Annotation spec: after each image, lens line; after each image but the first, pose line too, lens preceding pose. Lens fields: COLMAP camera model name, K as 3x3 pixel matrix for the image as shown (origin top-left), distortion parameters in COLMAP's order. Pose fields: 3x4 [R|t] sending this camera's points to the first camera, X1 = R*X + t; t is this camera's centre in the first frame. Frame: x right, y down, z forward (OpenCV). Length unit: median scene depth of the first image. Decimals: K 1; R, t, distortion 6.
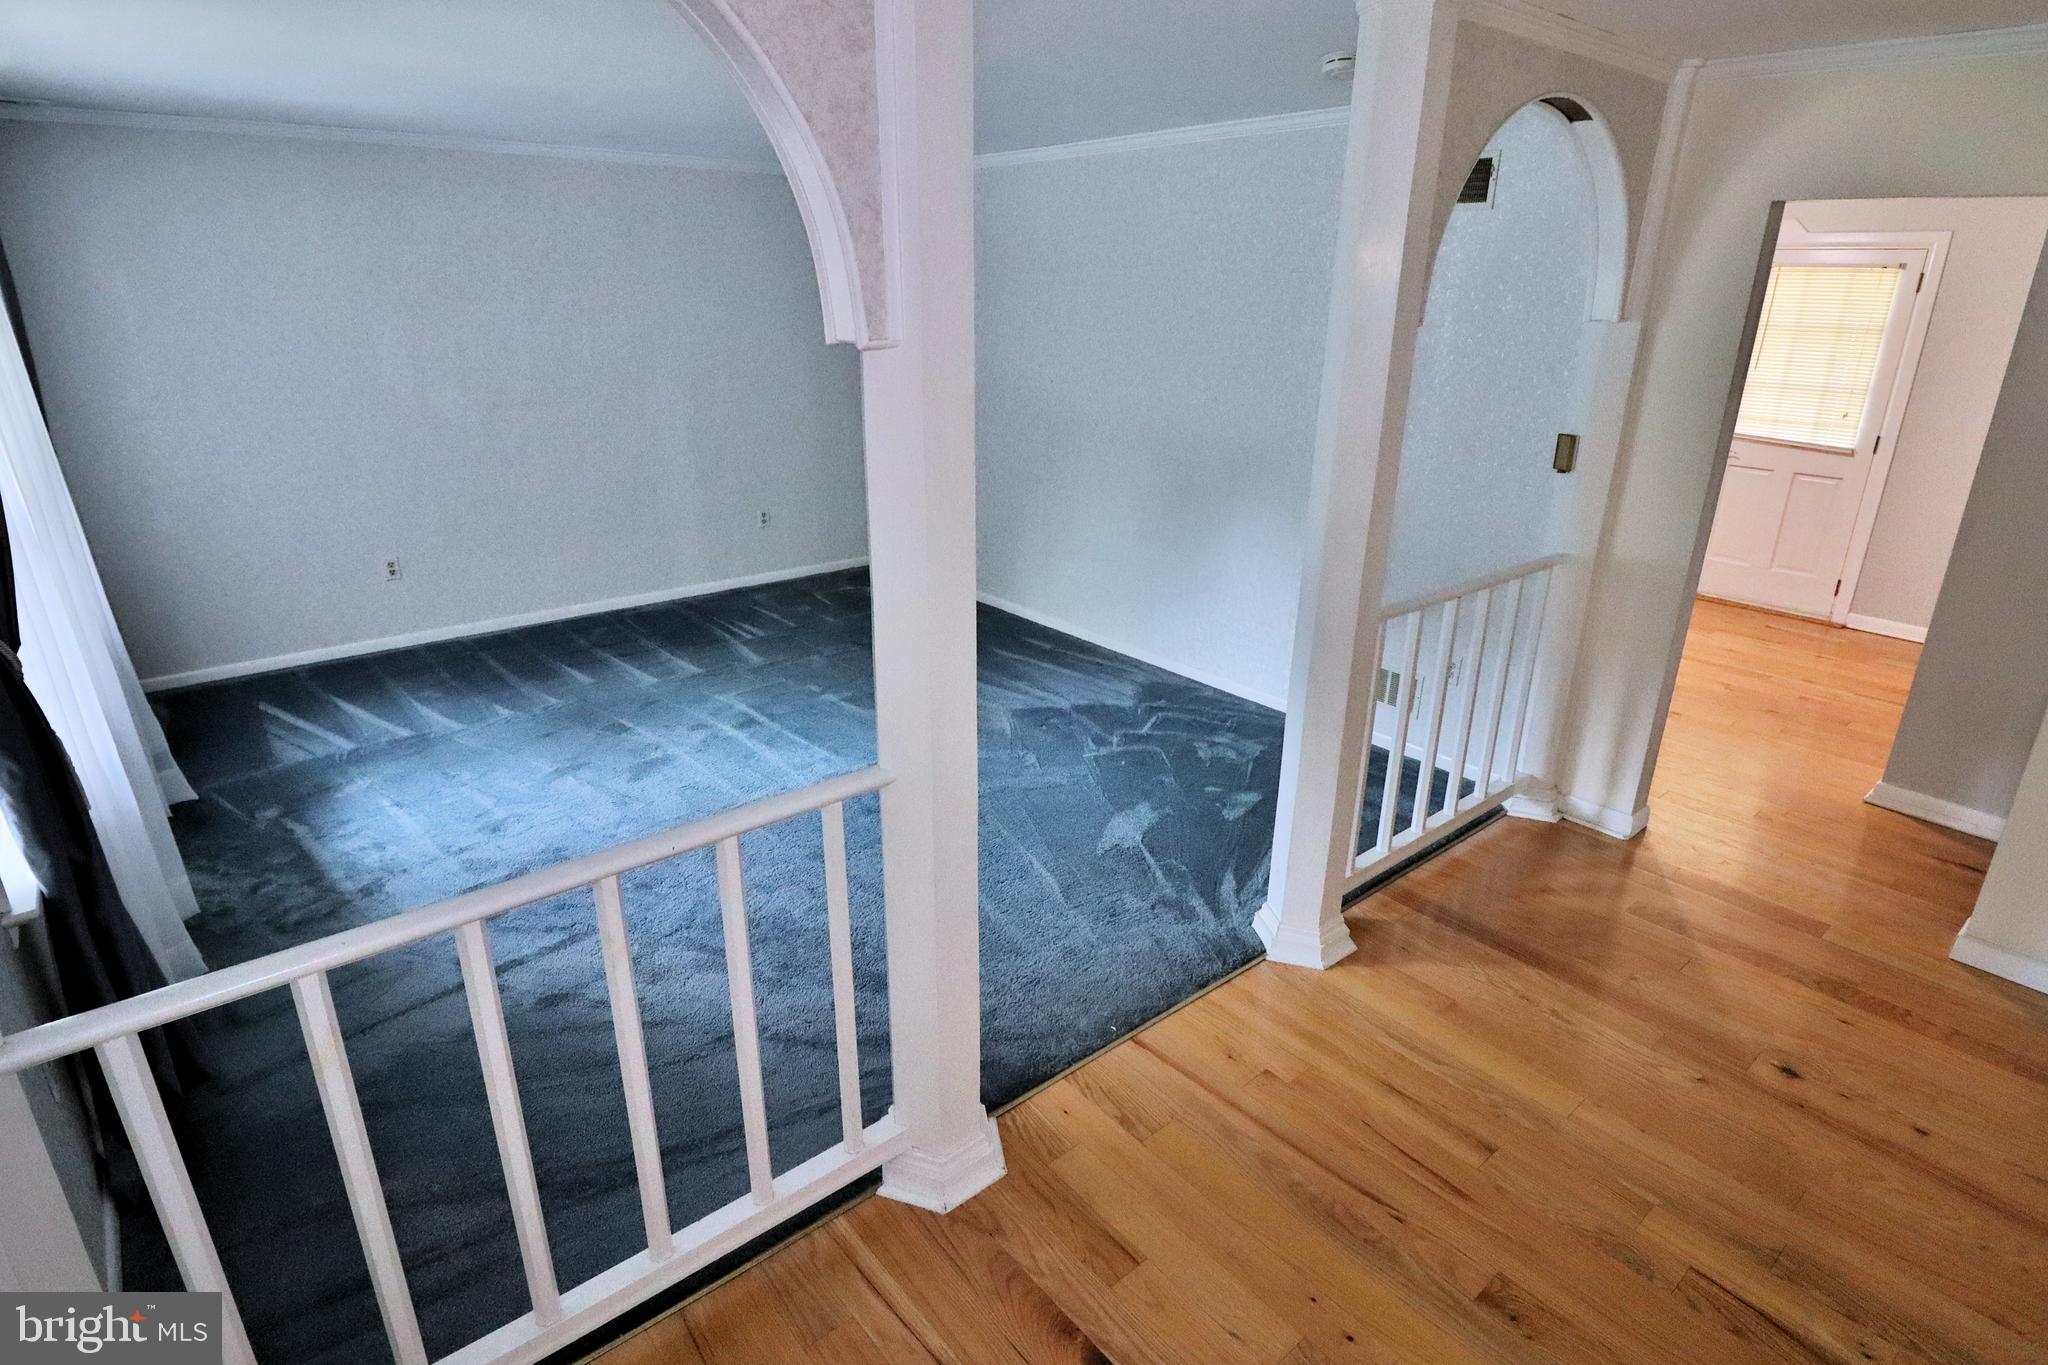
lens RADIAL K [[1053.6, 0, 1030.8], [0, 1053.6, 665.1], [0, 0, 1]] dist [-0.000453, -0.013302]
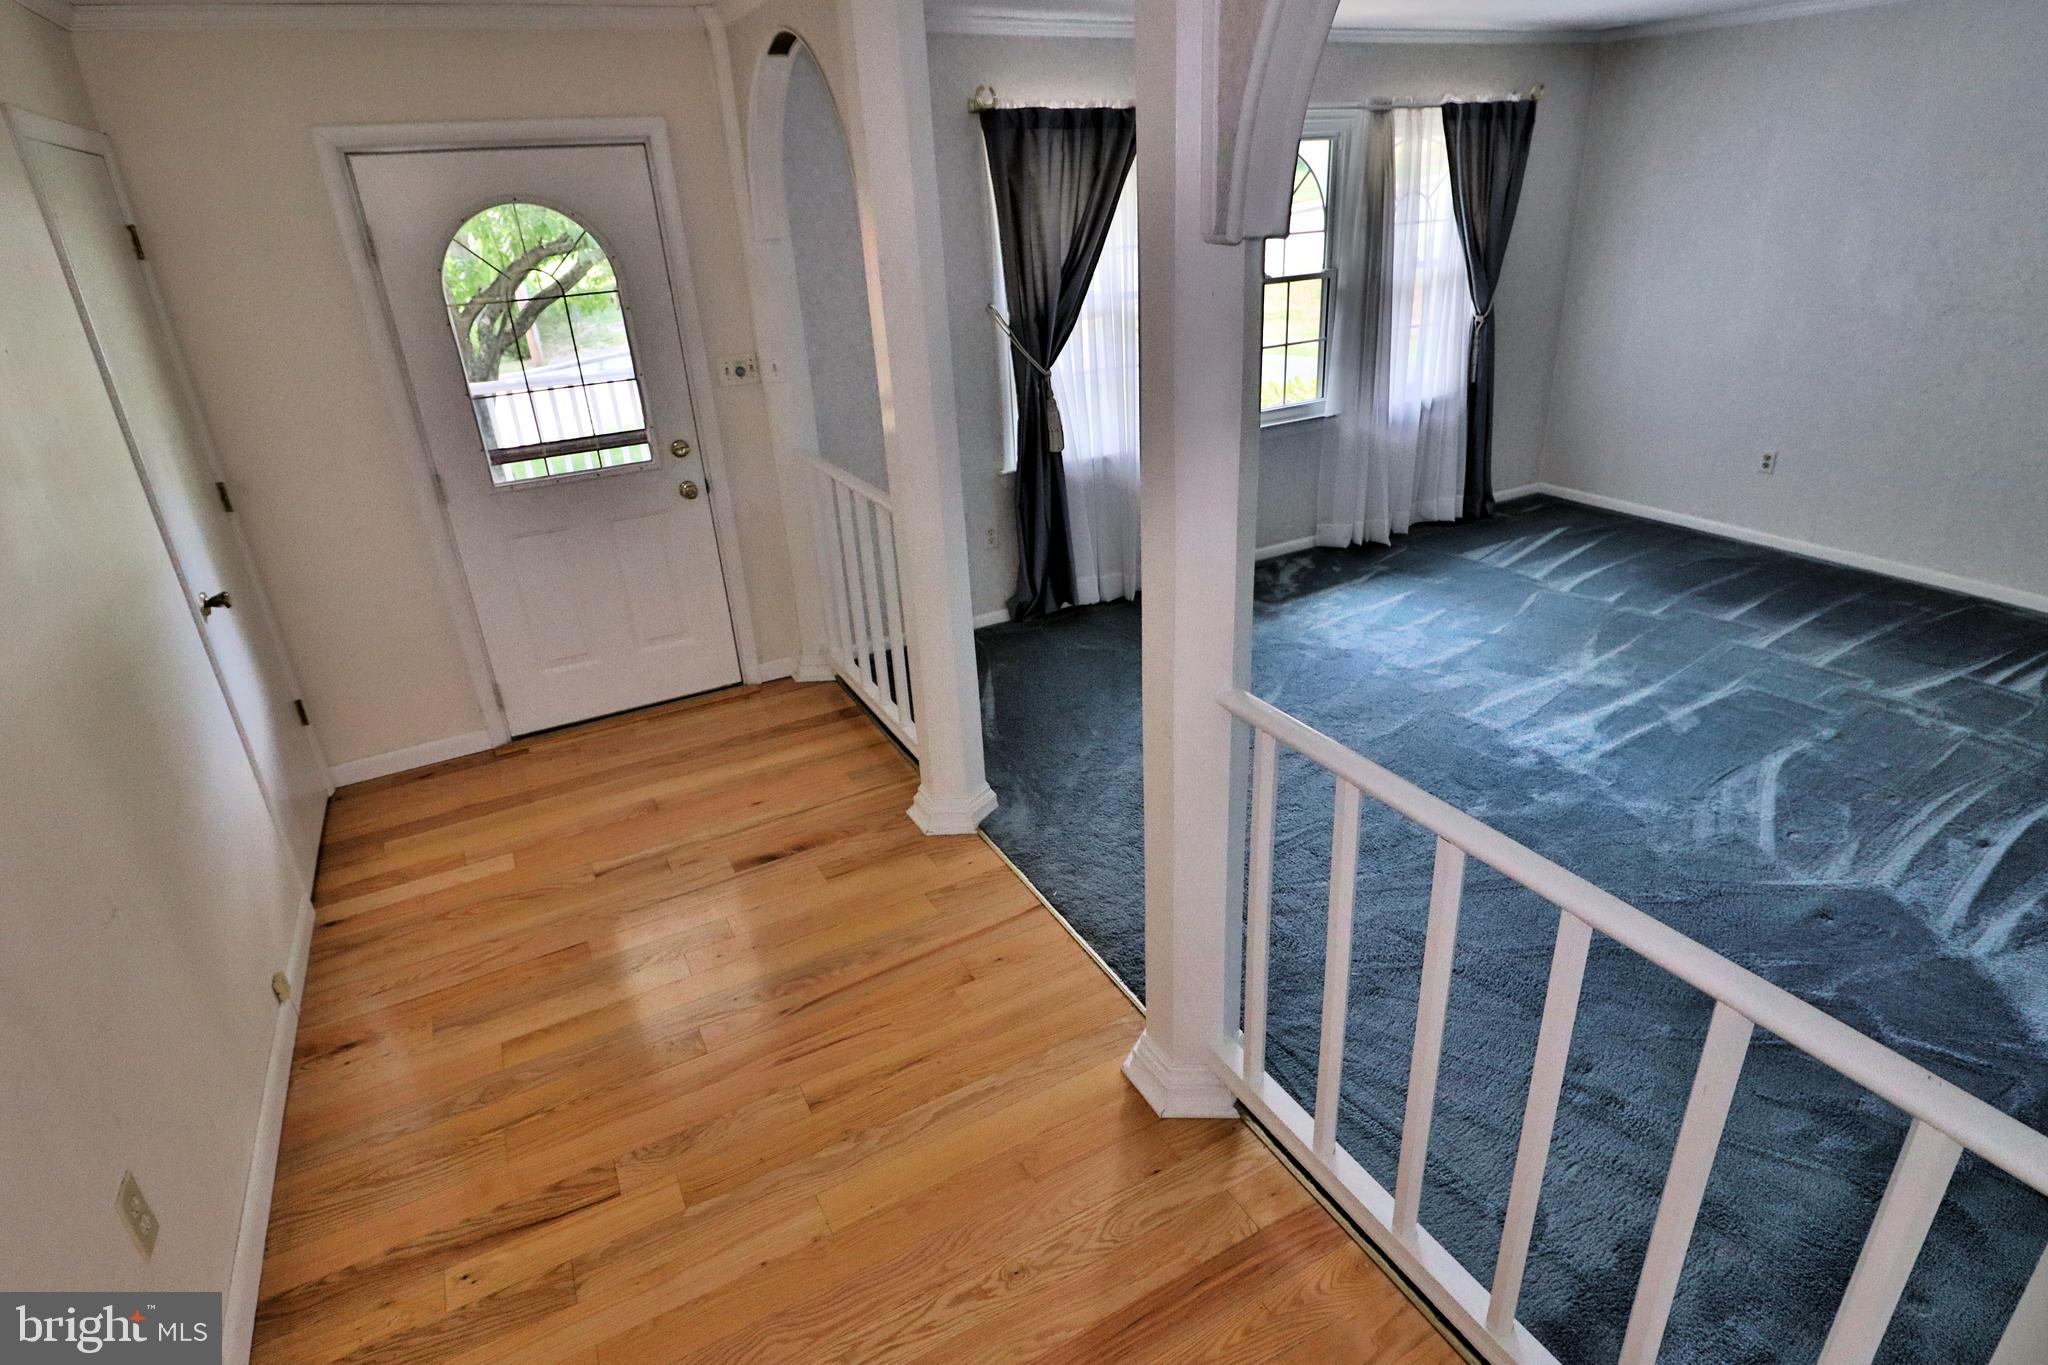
lens RADIAL K [[1053.6, 0, 1030.8], [0, 1053.6, 665.1], [0, 0, 1]] dist [-0.000453, -0.013302]
pose [[-0.202916, 0.391907, -0.897348, 0.597313], [-0.282740, 0.853929, 0.436880, -0.201094], [0.937488, 0.342366, -0.062468, 0.594059]]
